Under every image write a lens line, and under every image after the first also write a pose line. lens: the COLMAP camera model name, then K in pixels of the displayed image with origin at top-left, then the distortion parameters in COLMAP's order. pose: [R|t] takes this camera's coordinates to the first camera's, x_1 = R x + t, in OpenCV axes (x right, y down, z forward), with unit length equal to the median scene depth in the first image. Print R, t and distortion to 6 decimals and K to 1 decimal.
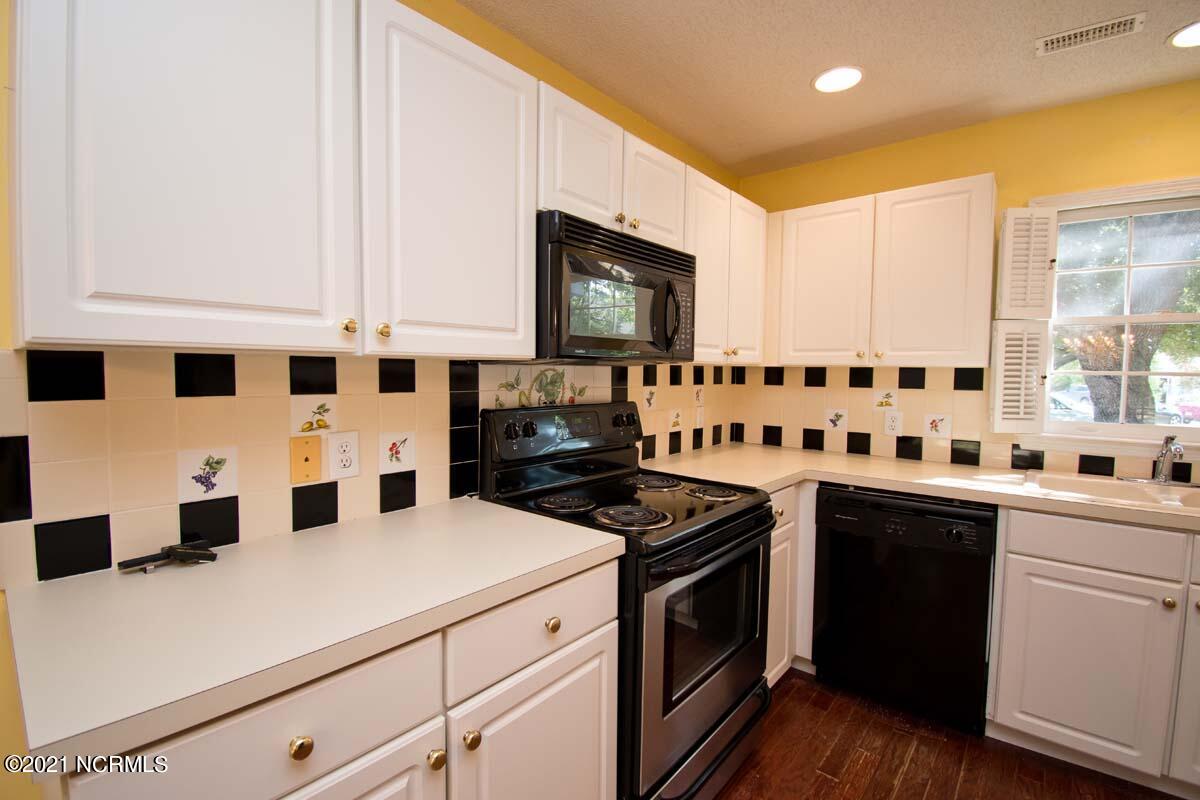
lens RADIAL K [[553.7, 0, 592.7], [0, 553.7, 400.2], [0, 0, 1]] dist [0.002605, -0.004382]
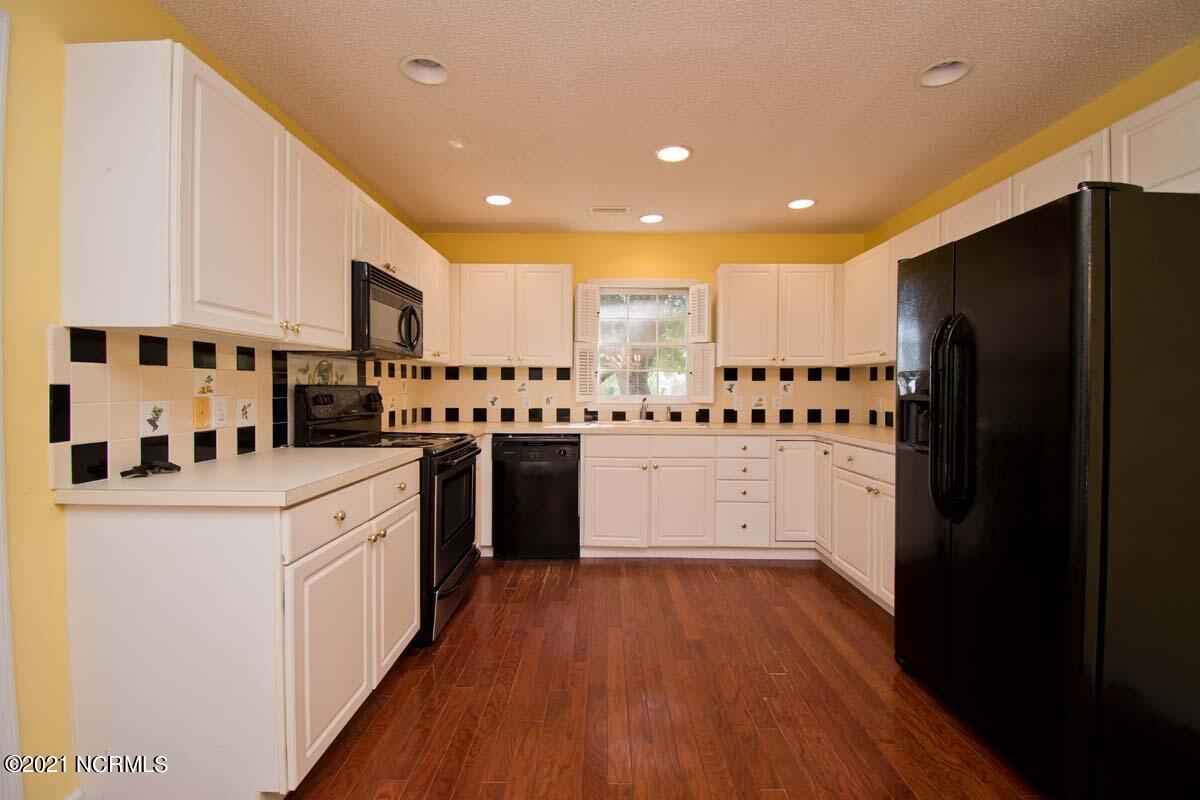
lens RADIAL K [[553.7, 0, 600.3], [0, 553.7, 404.4], [0, 0, 1]] dist [0.002605, -0.004382]
pose [[0.772643, -0.024095, 0.634384, -0.455664], [0.036188, 0.999326, -0.006119, 0.094728], [-0.633809, 0.027685, 0.772994, -0.564687]]
